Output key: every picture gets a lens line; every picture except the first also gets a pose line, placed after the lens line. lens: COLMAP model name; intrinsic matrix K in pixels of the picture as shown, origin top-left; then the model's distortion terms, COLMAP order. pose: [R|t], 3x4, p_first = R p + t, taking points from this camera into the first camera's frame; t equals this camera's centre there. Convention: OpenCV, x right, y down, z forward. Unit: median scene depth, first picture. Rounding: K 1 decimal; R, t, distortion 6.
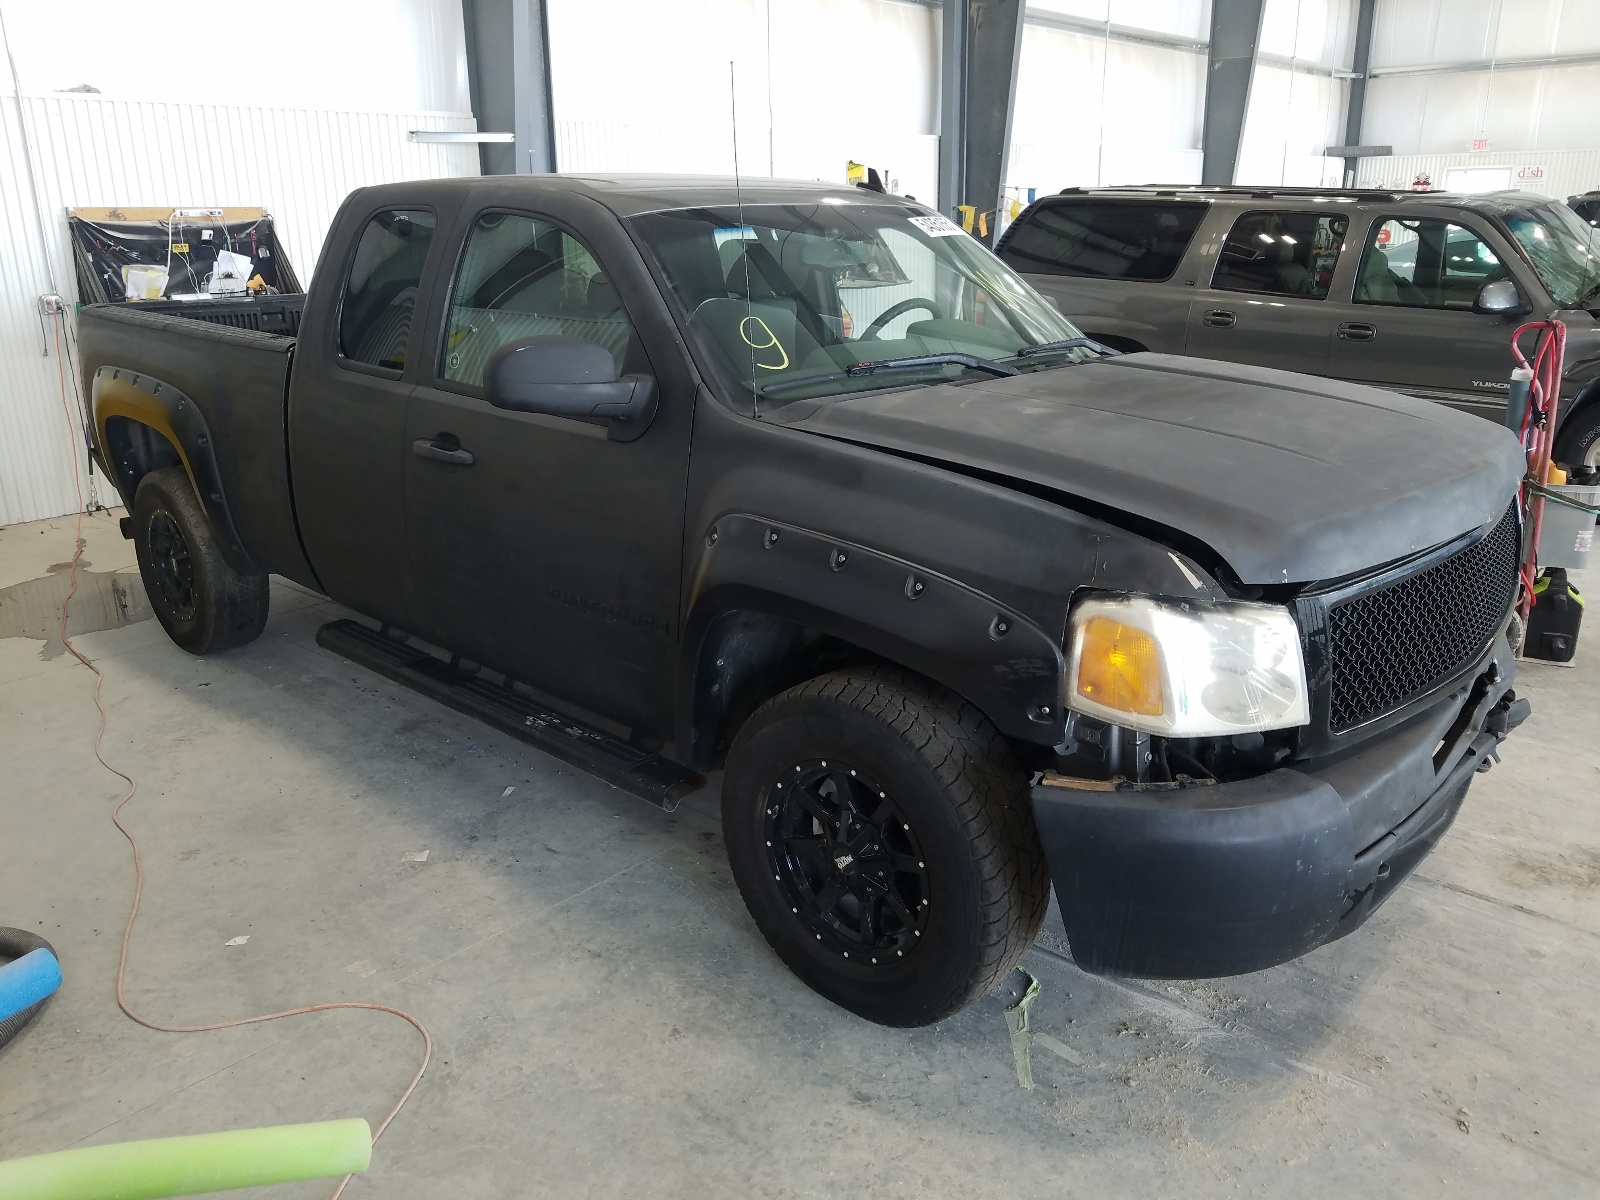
lens RADIAL K [[1253.4, 0, 798.0], [0, 1253.4, 597.8], [0, 0, 1]] dist [0.004043, 0.011112]
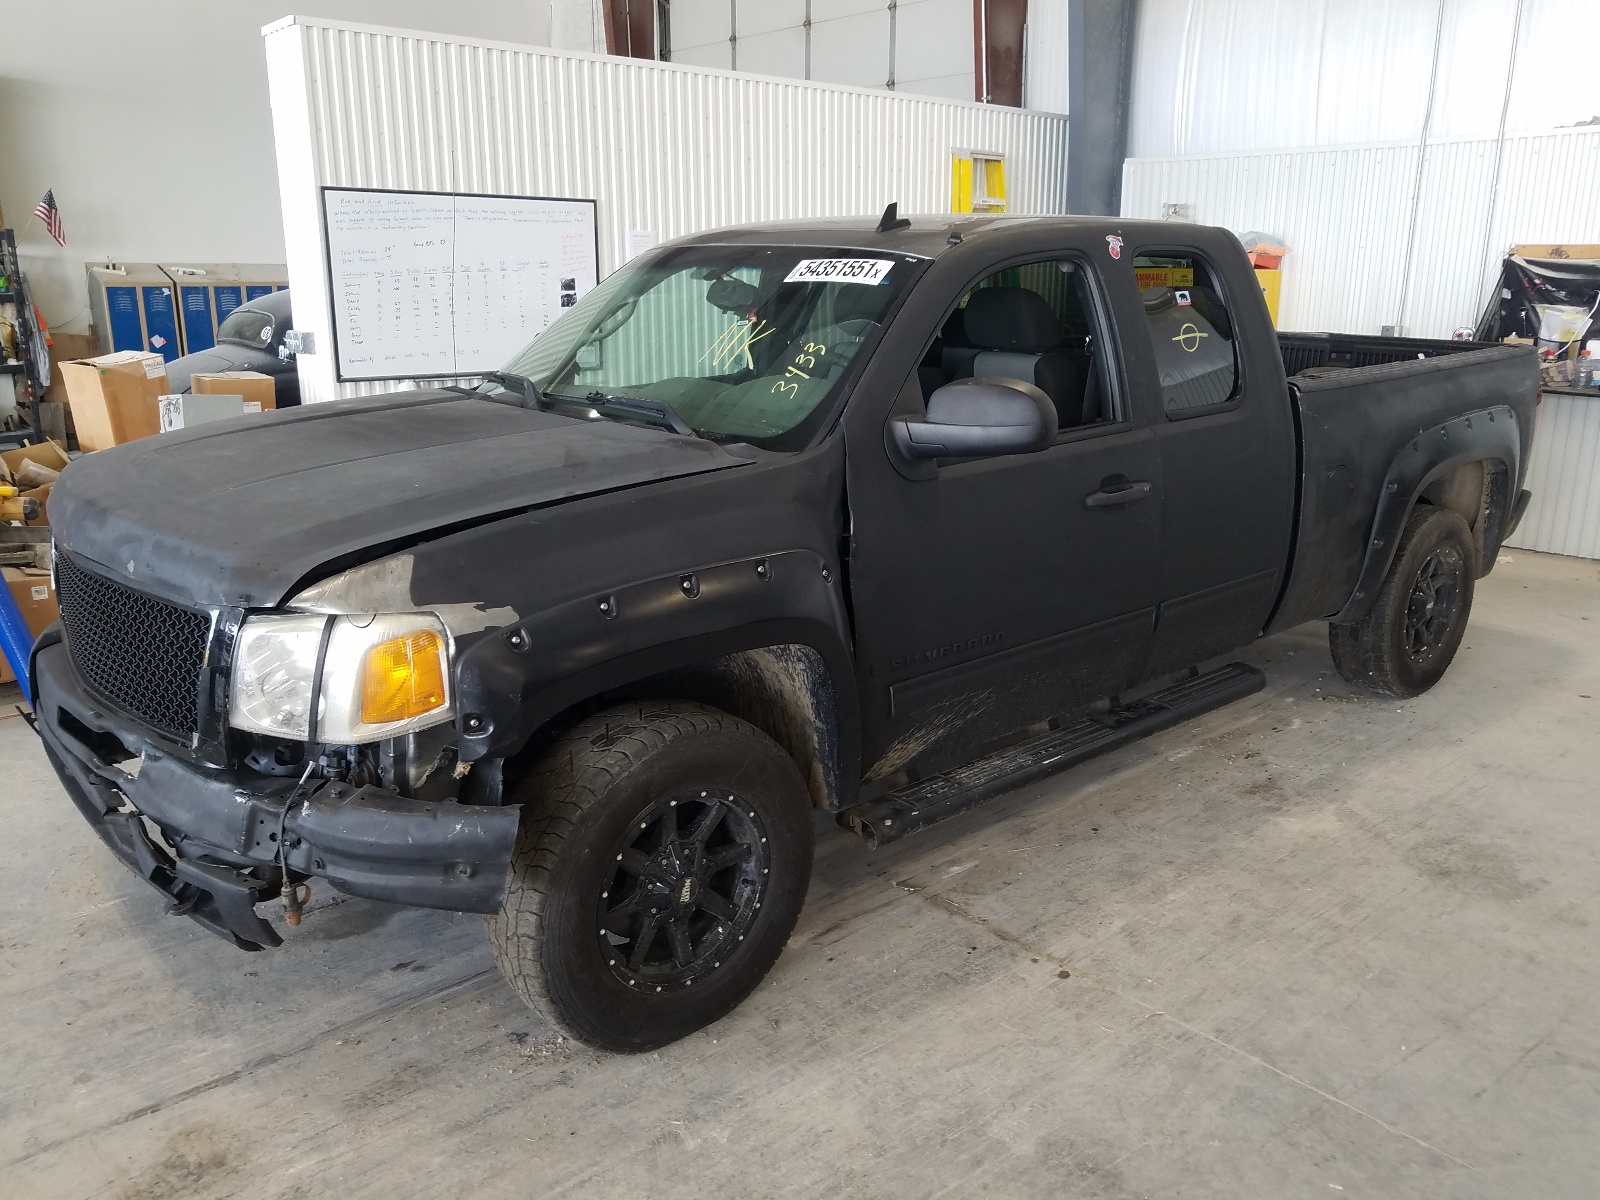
lens RADIAL K [[1253.4, 0, 796.4], [0, 1253.4, 595.3], [0, 0, 1]] dist [0.004043, 0.011112]
pose [[-0.120235, 0.265775, -0.956508, 1.204997], [-0.288327, 0.912617, 0.289823, -0.412161], [0.949953, 0.310634, -0.033099, 1.308470]]
